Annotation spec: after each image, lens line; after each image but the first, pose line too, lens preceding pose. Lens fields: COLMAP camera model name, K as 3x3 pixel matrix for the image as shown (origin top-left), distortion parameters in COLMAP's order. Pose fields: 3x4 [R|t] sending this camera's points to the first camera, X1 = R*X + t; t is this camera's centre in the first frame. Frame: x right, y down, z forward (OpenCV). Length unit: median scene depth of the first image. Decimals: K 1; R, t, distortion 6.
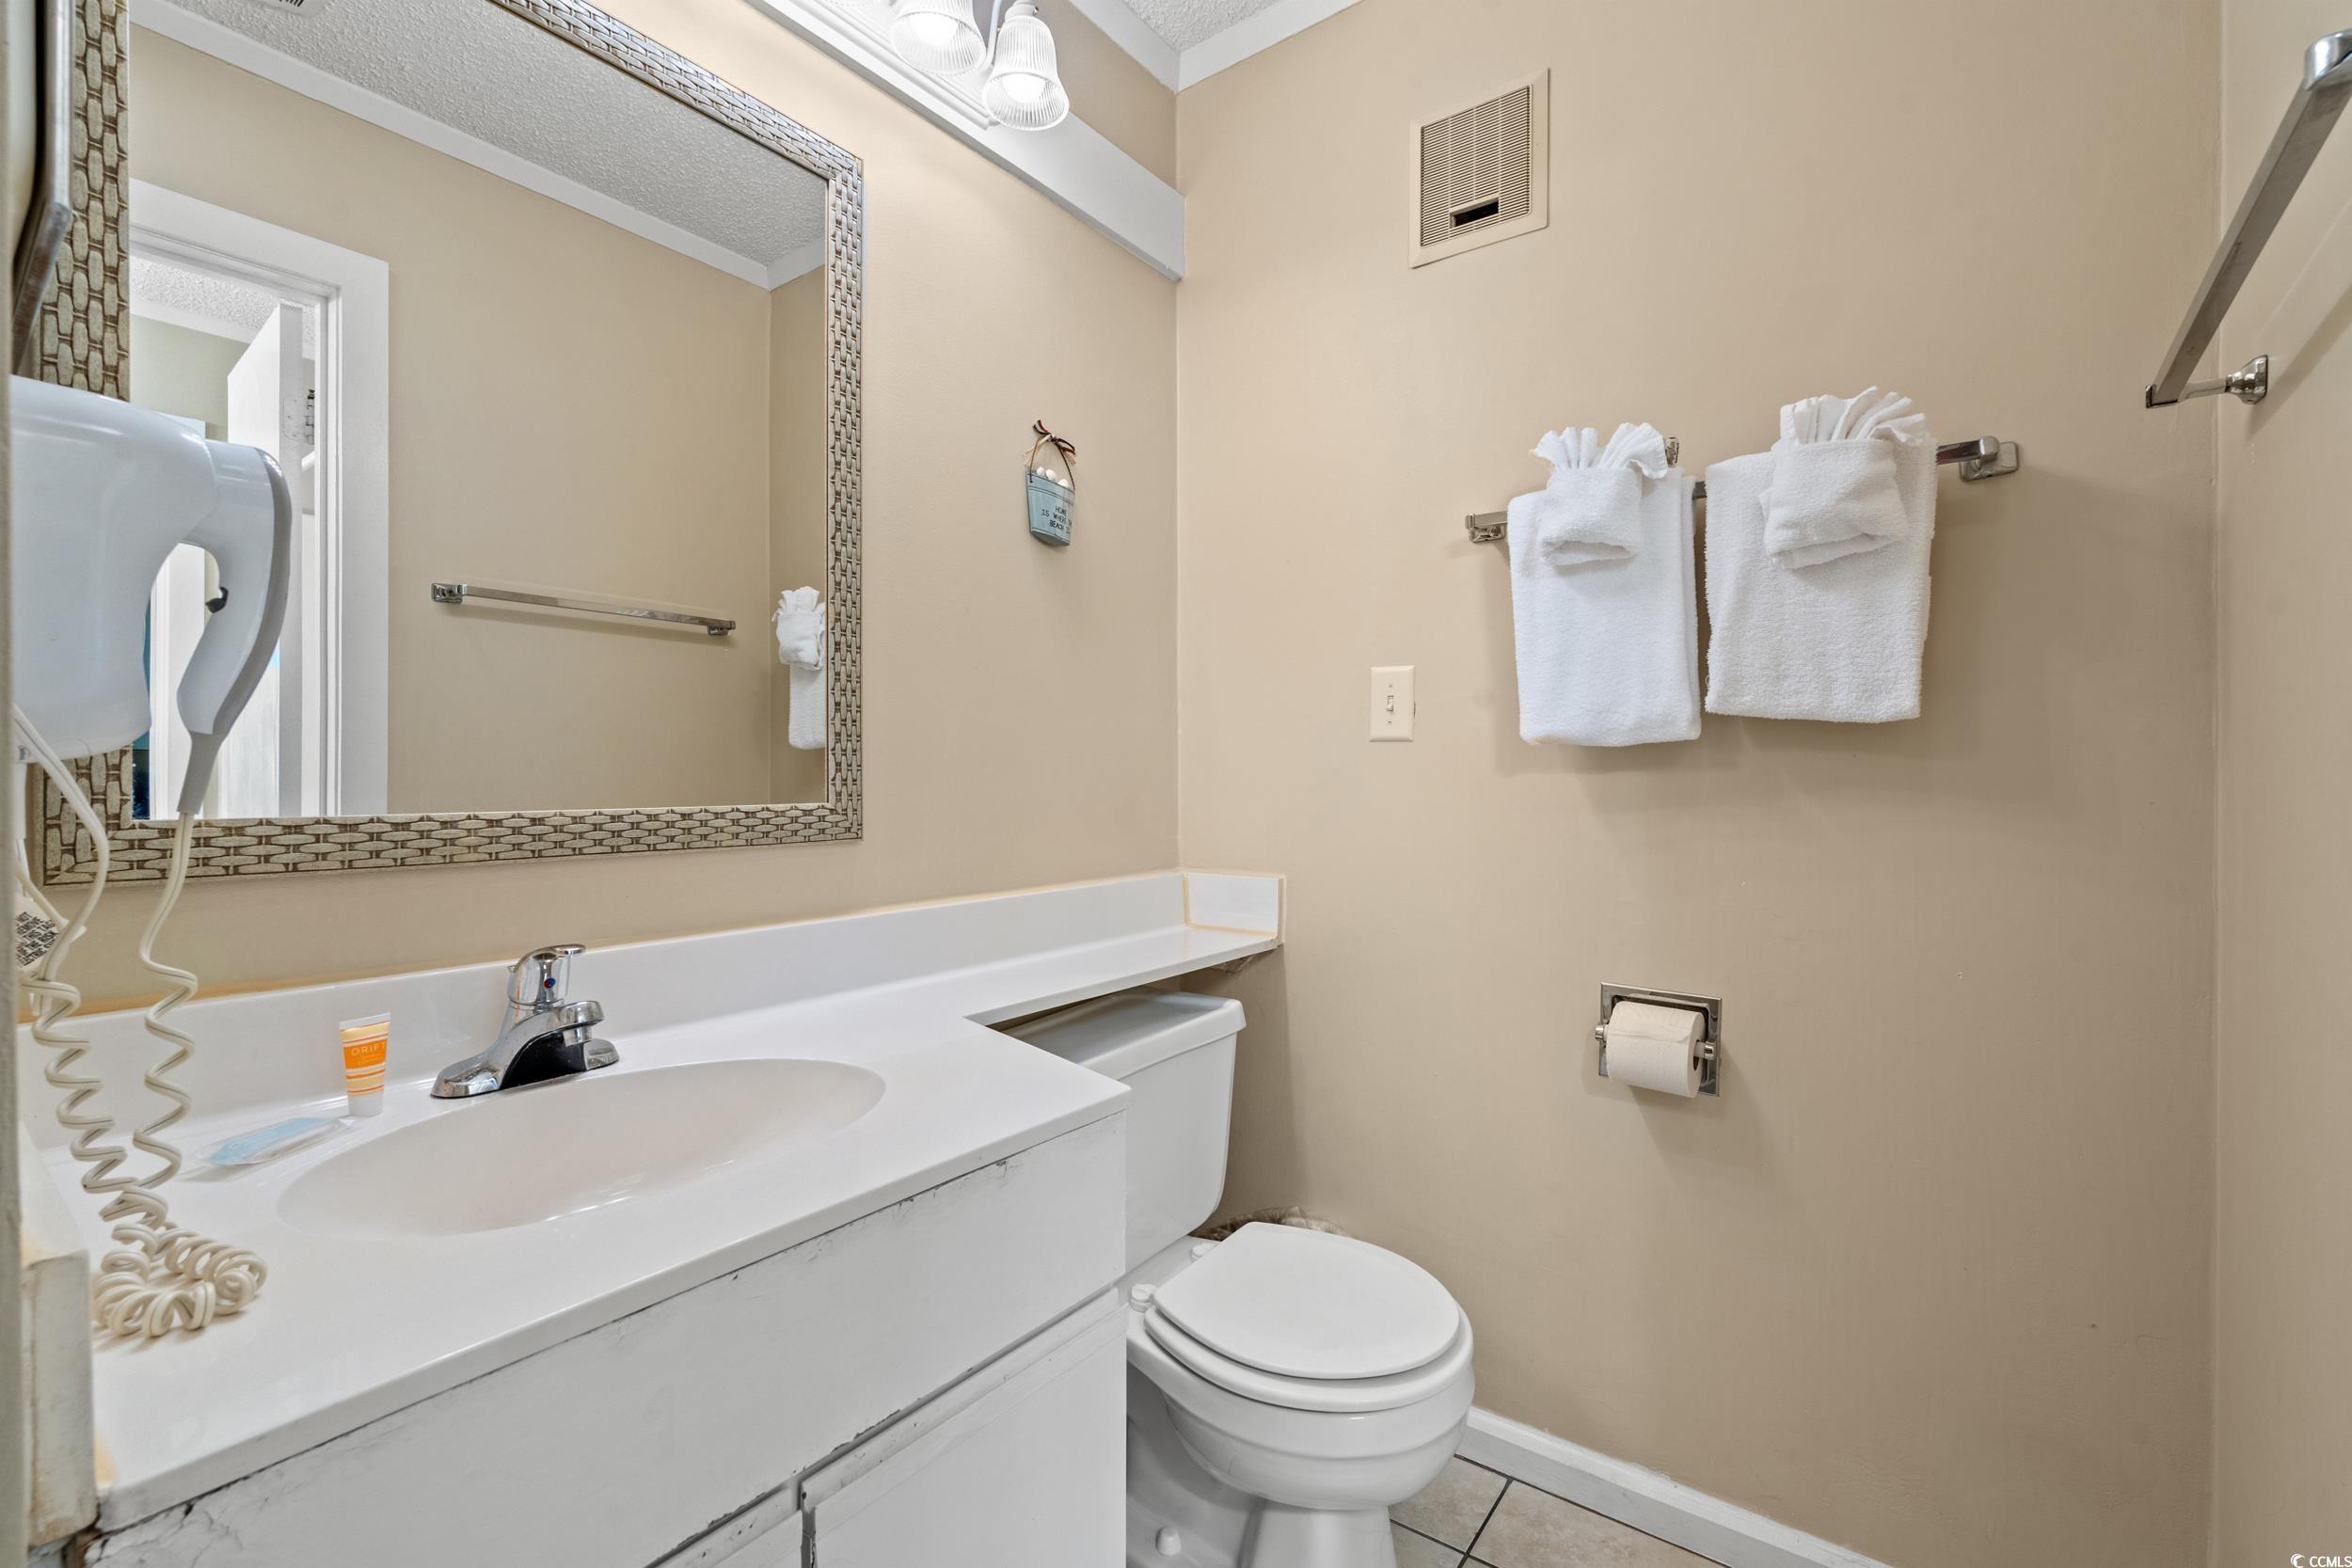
lens RADIAL K [[1027.9, 0, 1163.8], [0, 1027.9, 771.5], [0, 0, 1]] dist [-0.000612, -0.002333]
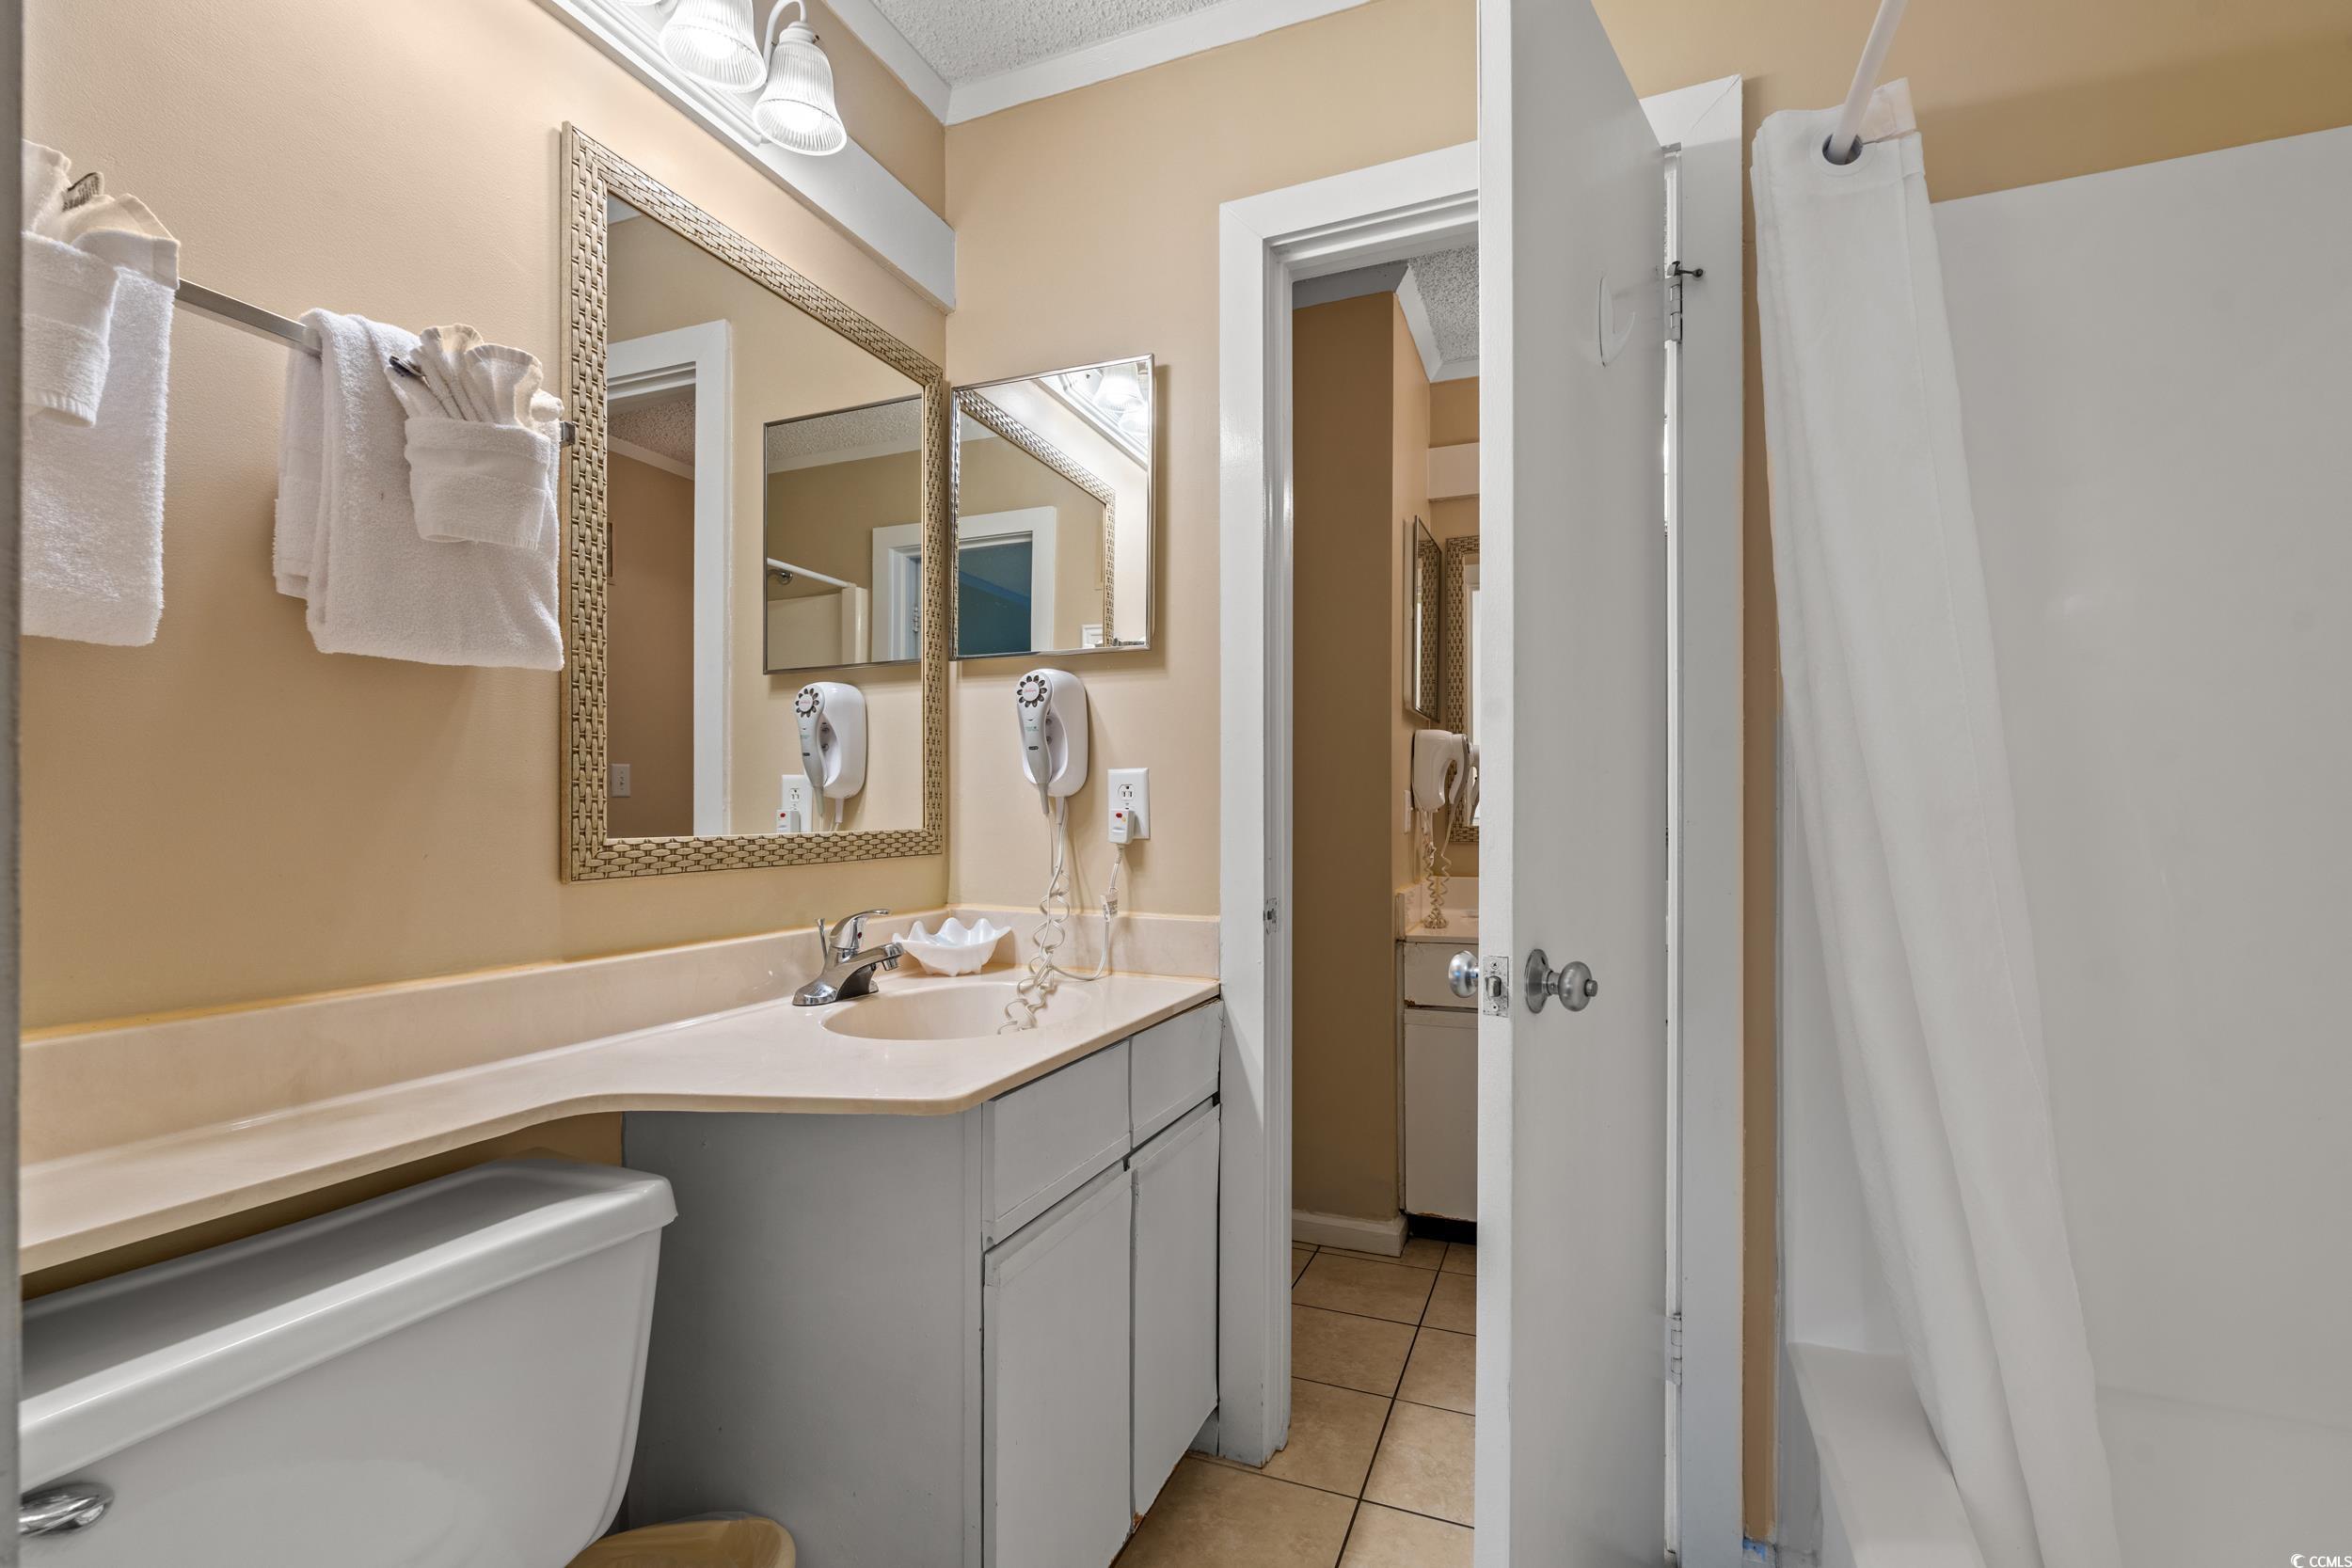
lens RADIAL K [[1027.9, 0, 1187.0], [0, 1027.9, 801.5], [0, 0, 1]] dist [-0.000612, -0.002333]
pose [[0.966508, 0.003346, 0.256615, -0.108145], [-0.002063, 0.999984, -0.005270, -0.000307], [-0.256629, 0.004564, 0.966499, -0.146796]]
